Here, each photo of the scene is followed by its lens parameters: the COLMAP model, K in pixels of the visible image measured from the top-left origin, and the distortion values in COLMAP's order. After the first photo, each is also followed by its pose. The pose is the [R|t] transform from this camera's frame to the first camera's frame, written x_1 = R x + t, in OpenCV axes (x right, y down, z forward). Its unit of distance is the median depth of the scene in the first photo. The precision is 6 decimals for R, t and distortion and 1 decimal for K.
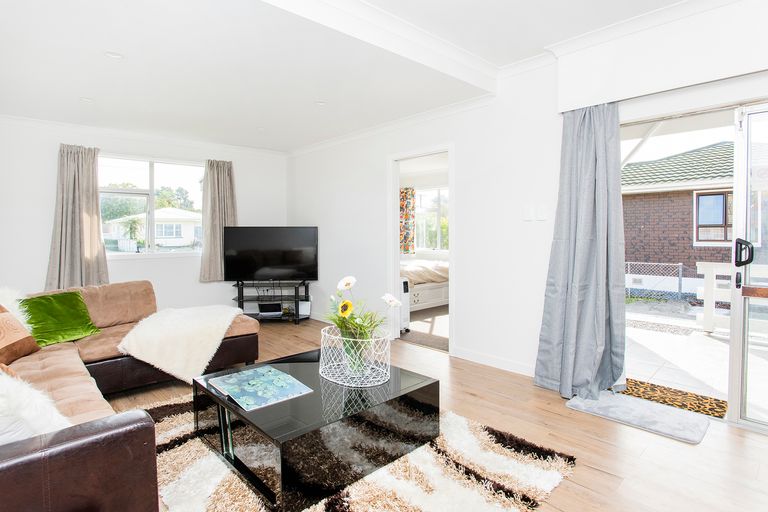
lens RADIAL K [[406.7, 0, 382.7], [0, 406.7, 235.7], [0, 0, 1]] dist [-0.046954, -0.000023]
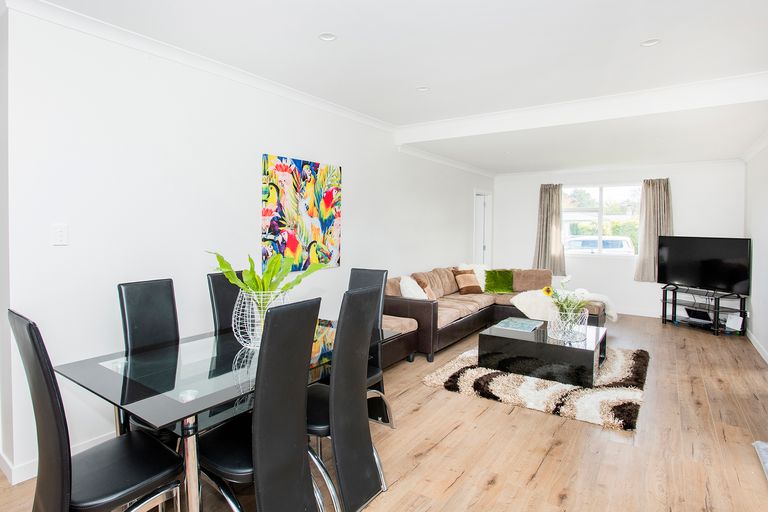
lens RADIAL K [[415.9, 0, 383.1], [0, 415.9, 235.3], [0, 0, 1]] dist [-0.000276, -0.000092]
pose [[0.234628, 0.028166, -0.971677, 0.599763], [-0.026801, 0.999388, 0.022498, -0.030302], [0.971716, 0.020763, 0.235239, -0.046348]]
